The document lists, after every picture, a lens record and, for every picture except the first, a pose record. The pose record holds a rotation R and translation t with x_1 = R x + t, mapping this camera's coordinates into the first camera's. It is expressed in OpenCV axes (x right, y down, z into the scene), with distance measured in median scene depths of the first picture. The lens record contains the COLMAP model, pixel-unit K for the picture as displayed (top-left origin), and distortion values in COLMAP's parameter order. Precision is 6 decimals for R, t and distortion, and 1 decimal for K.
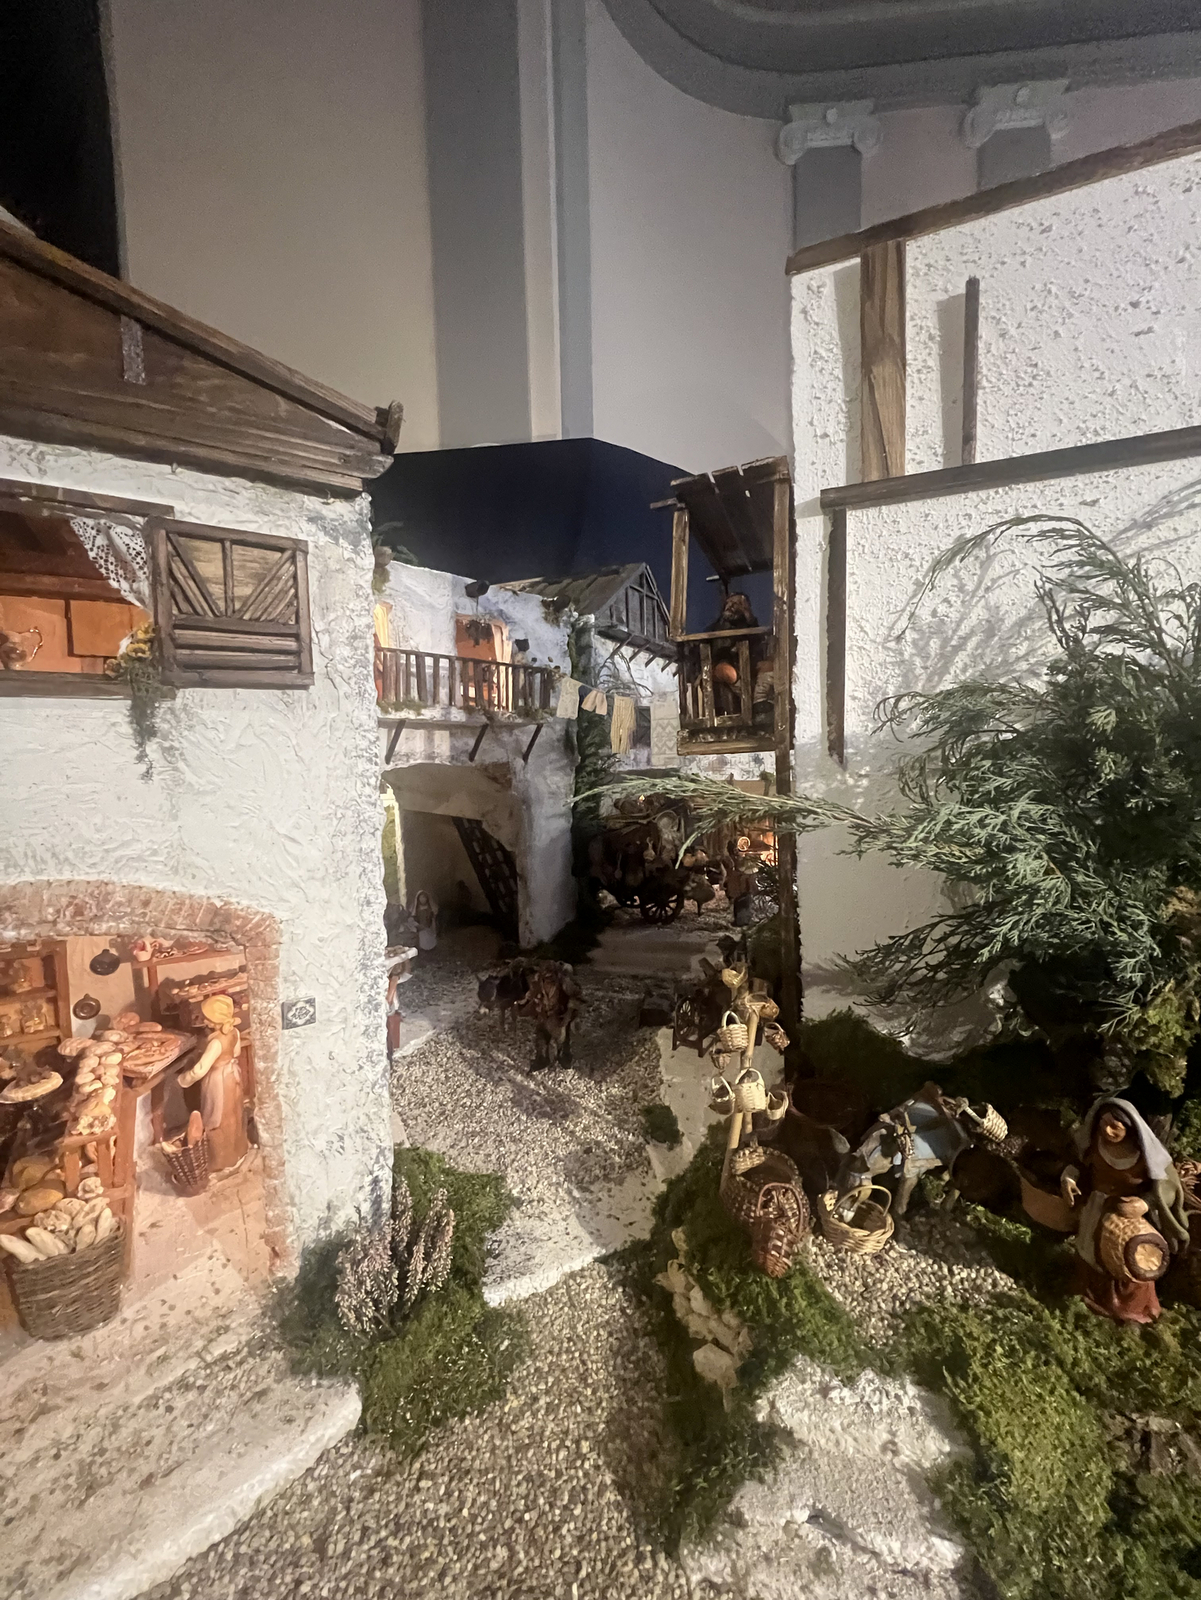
lens RADIAL K [[641.6, 0, 604.2], [0, 641.6, 800.6], [0, 0, 1]] dist [-0.000648, 0.000333]
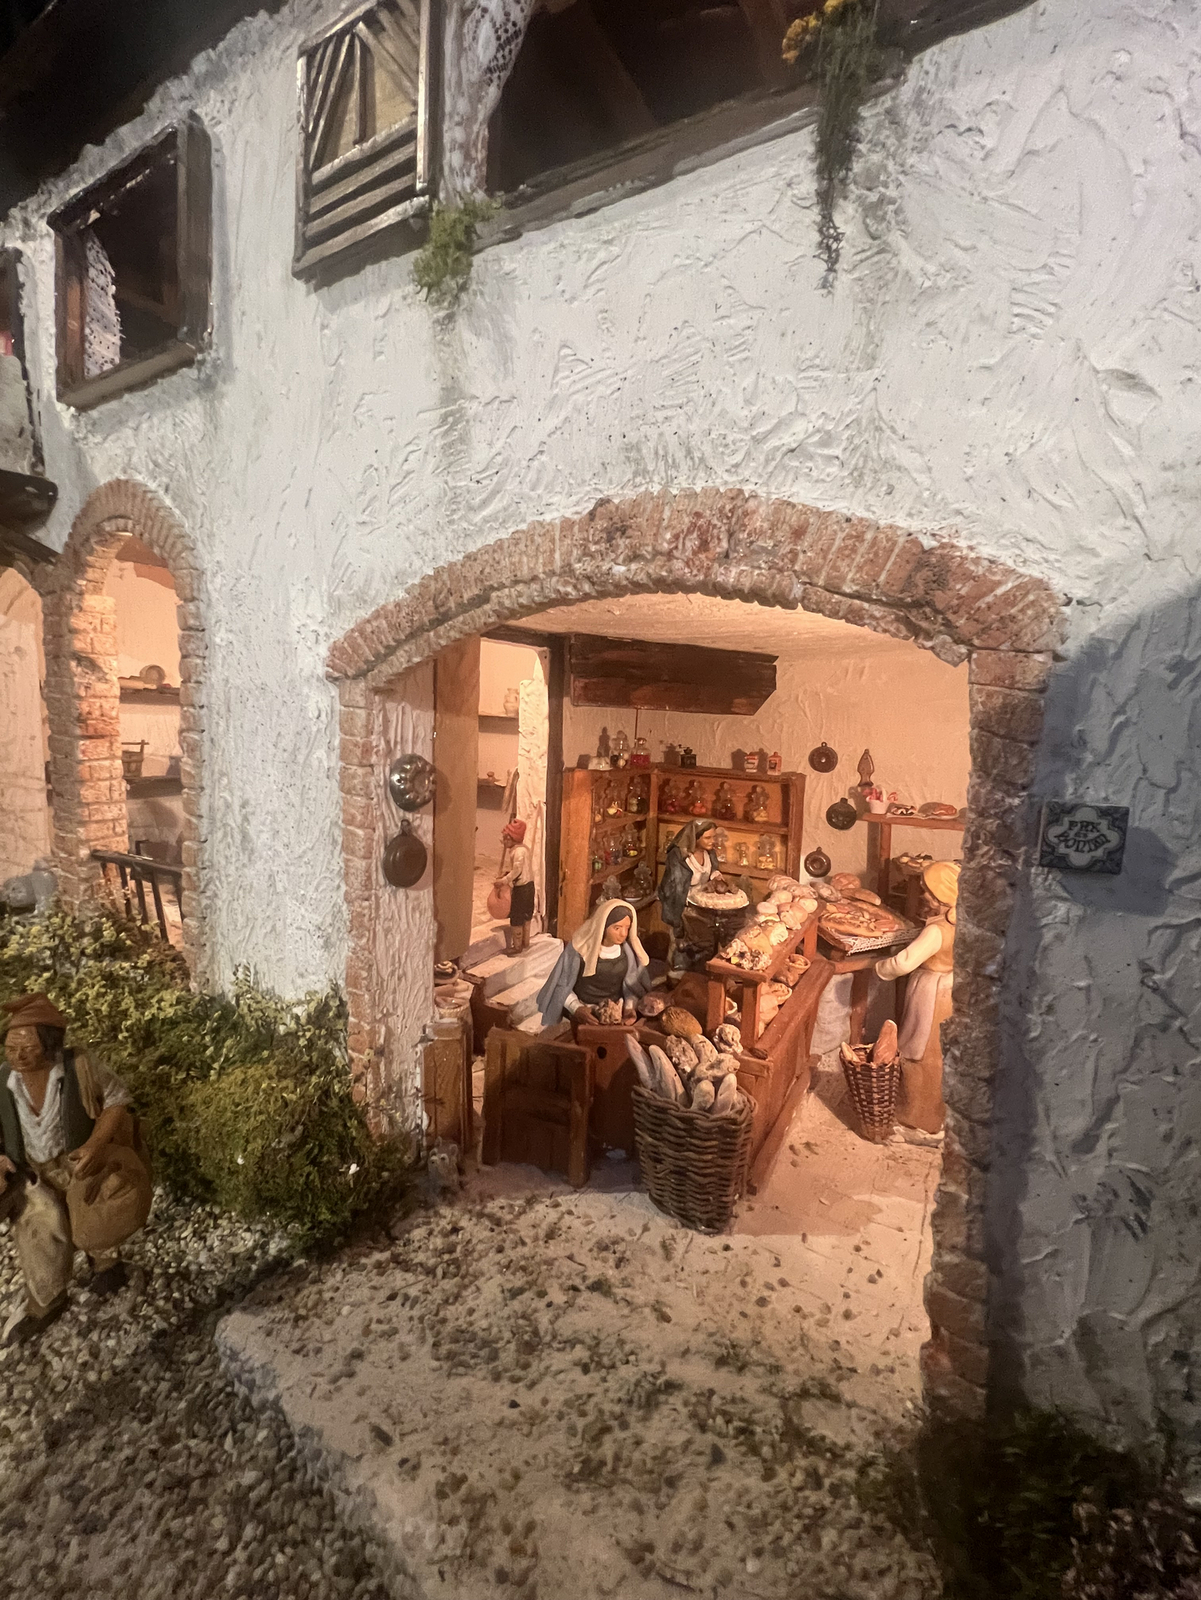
lens RADIAL K [[695.8, 0, 599.6], [0, 695.8, 794.7], [0, 0, 1]] dist [0.003209, 0.000213]
pose [[0.447064, 0.121670, -0.886189, -0.221449], [-0.097937, 0.991408, 0.086709, 0.291467], [0.889124, 0.048026, 0.455139, 0.523013]]
